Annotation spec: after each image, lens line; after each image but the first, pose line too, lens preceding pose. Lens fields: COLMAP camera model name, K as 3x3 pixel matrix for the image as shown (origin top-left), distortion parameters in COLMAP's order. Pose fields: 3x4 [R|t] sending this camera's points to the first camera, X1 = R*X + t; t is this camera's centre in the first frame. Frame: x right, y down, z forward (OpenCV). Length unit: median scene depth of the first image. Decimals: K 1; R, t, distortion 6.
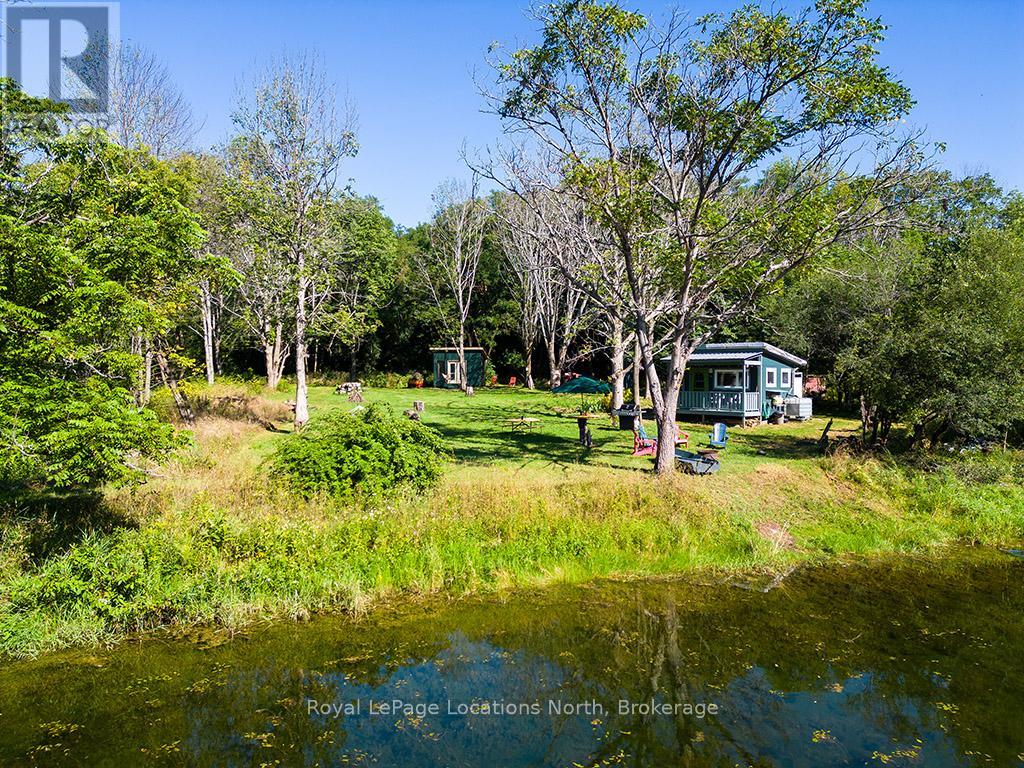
lens RADIAL K [[723.3, 0, 511.6], [0, 723.3, 381.6], [0, 0, 1]] dist [0.061266, -0.035385]
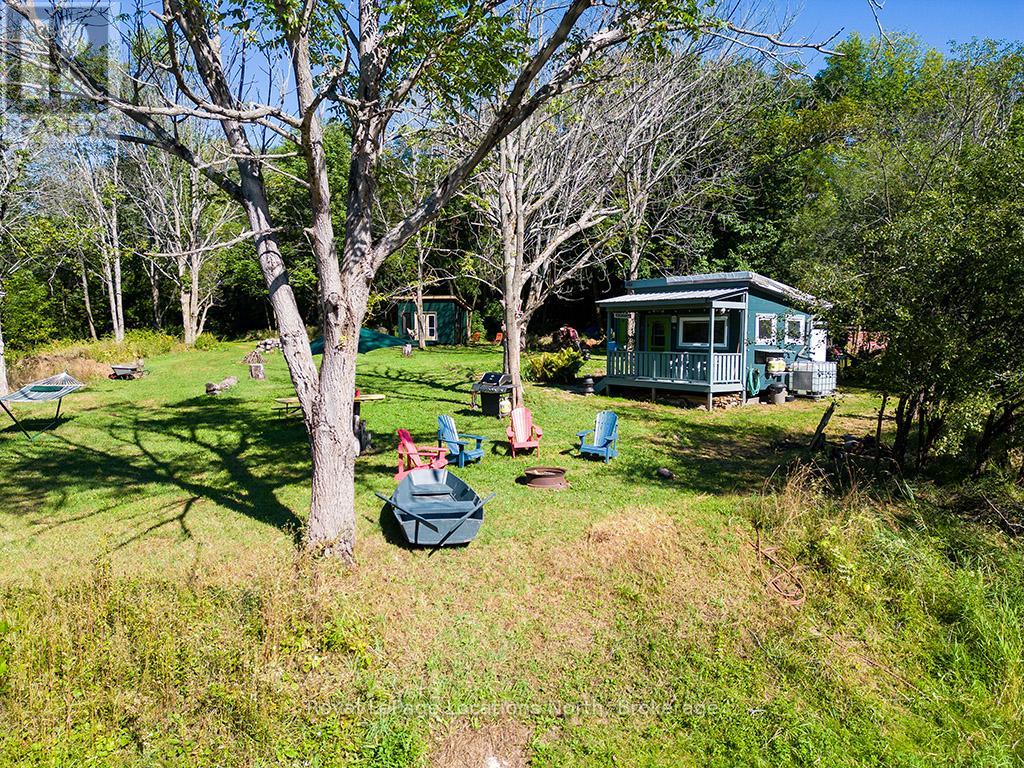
lens RADIAL K [[723.3, 0, 512.1], [0, 723.3, 386.7], [0, 0, 1]] dist [0.061266, -0.035385]
pose [[0.993327, 0.008491, -0.115021, 0.212612], [-0.001084, 0.997930, 0.064307, 0.003675], [0.115329, -0.063753, 0.991279, 0.352161]]
